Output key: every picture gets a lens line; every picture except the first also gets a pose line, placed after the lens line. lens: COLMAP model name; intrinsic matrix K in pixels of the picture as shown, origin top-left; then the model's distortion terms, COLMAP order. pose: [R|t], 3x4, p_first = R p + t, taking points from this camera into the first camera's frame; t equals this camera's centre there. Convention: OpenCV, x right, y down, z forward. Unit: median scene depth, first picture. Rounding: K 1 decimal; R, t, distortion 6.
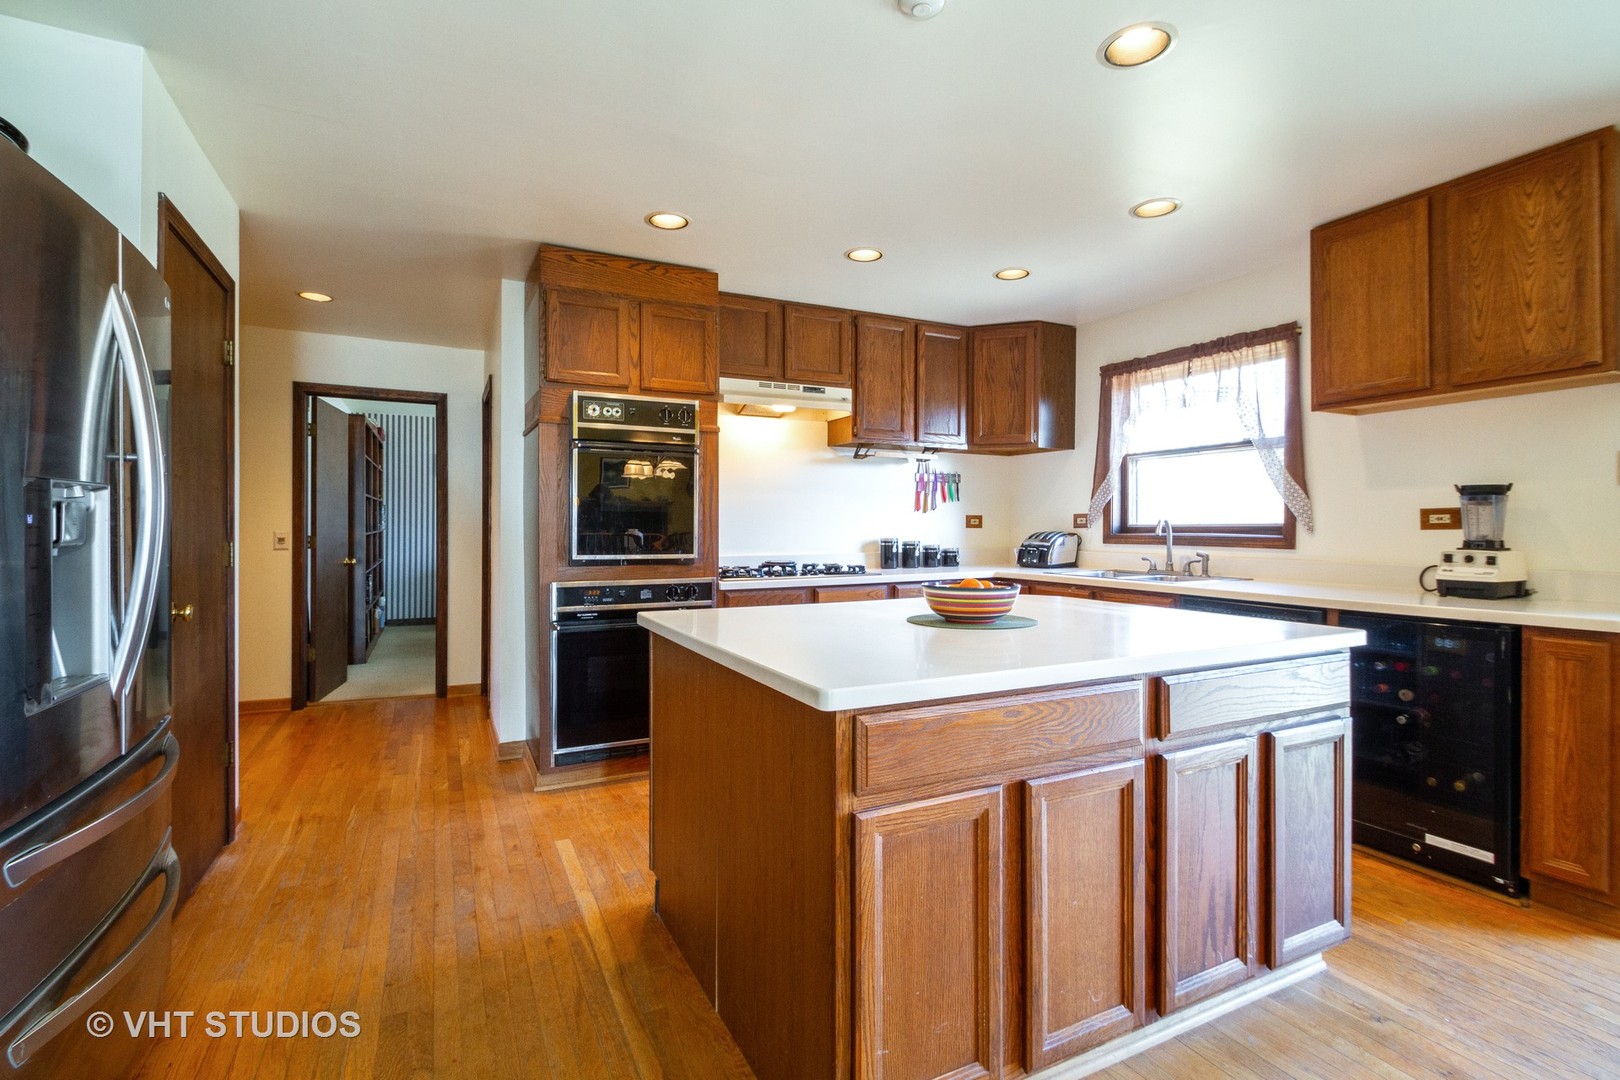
lens RADIAL K [[770.1, 0, 823.0], [0, 770.1, 537.3], [0, 0, 1]] dist [0.003049, 0.000165]
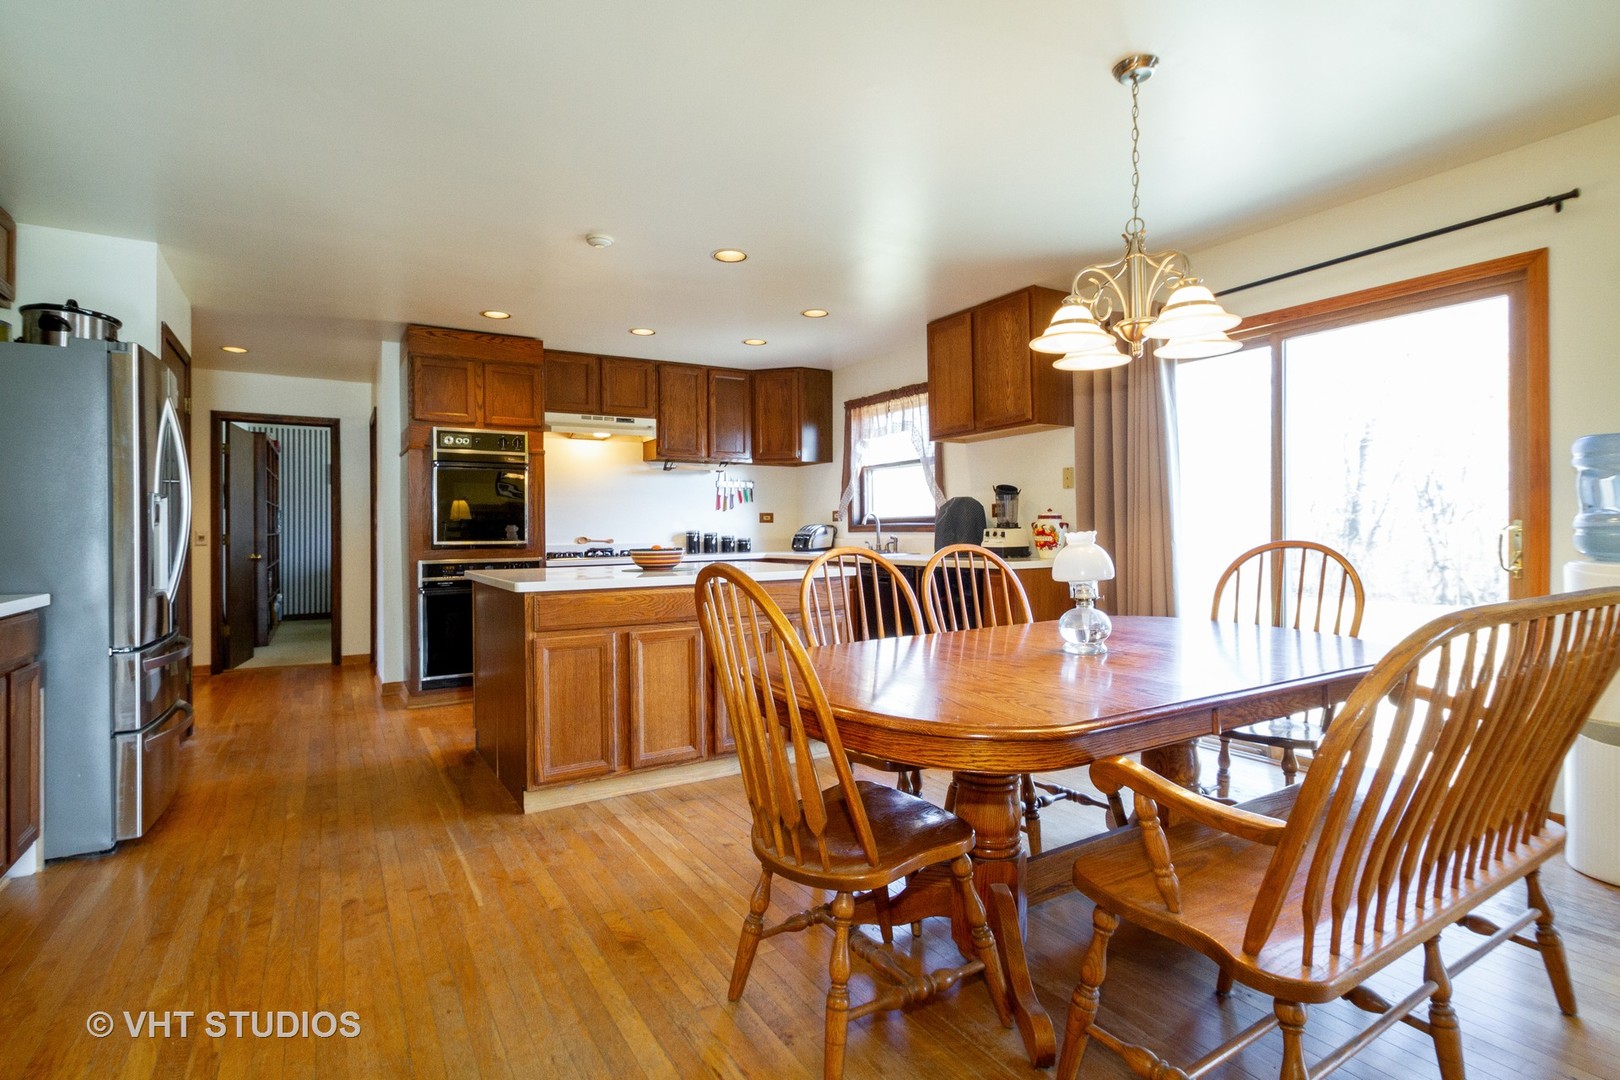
lens RADIAL K [[770.1, 0, 798.7], [0, 770.1, 531.2], [0, 0, 1]] dist [0.003049, 0.000165]
pose [[0.996422, -0.011386, 0.083744, 0.183617], [0.012400, 0.999856, -0.011589, 0.023229], [-0.083600, 0.012586, 0.996420, -0.384171]]
